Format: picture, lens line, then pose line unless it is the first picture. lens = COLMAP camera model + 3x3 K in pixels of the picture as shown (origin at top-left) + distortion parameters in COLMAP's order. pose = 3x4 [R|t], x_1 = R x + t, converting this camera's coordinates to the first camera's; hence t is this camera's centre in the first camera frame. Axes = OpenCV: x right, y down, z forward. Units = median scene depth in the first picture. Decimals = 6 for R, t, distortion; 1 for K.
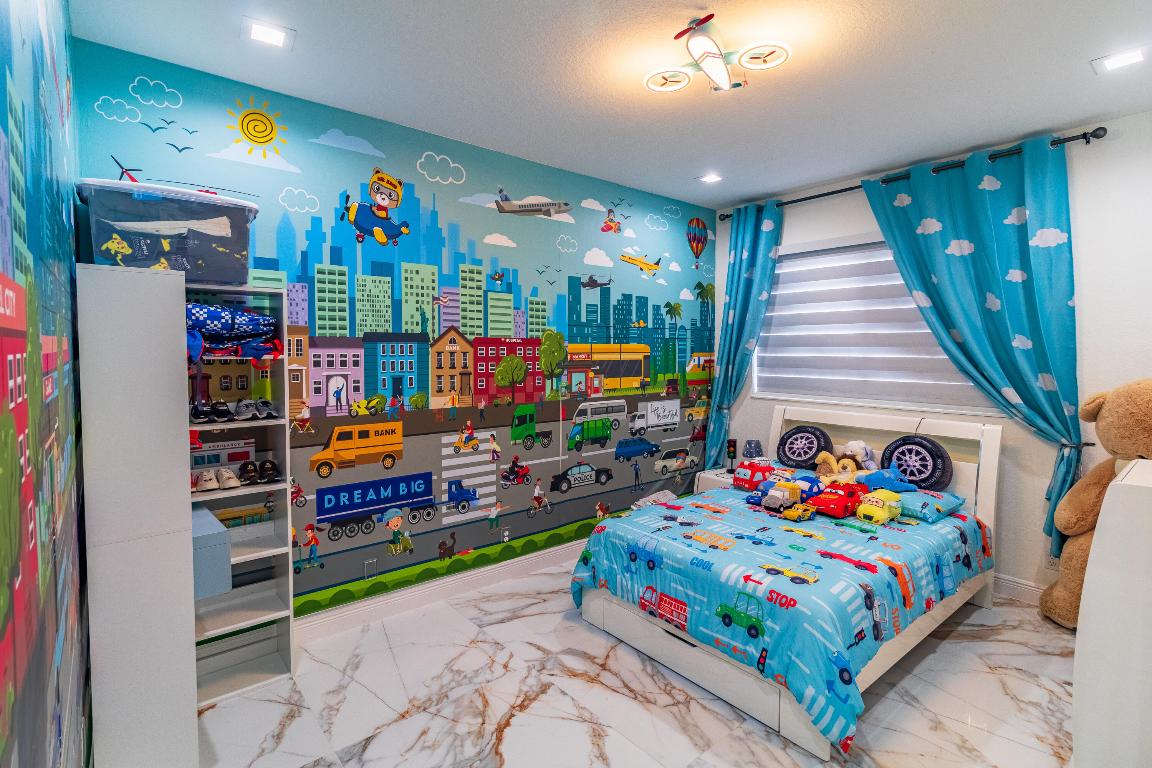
lens RADIAL K [[560.2, 0, 578.5], [0, 560.2, 374.7], [0, 0, 1]] dist [0.002297, 0.000371]
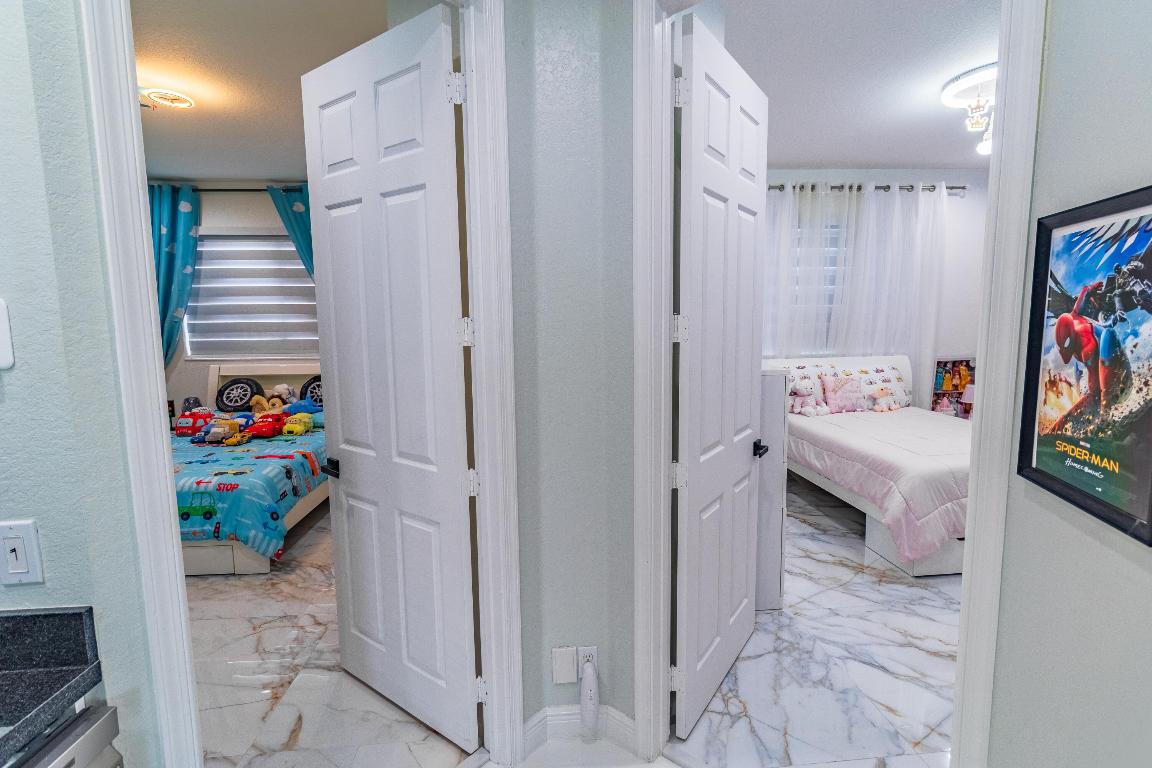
lens RADIAL K [[532.1, 0, 577.4], [0, 532.1, 373.2], [0, 0, 1]] dist [0.000473, 0.000503]
pose [[0.586275, -0.098000, 0.804163, -0.117997], [0.046574, 0.995092, 0.087313, 0.013366], [-0.808772, -0.013736, 0.587961, -0.341749]]
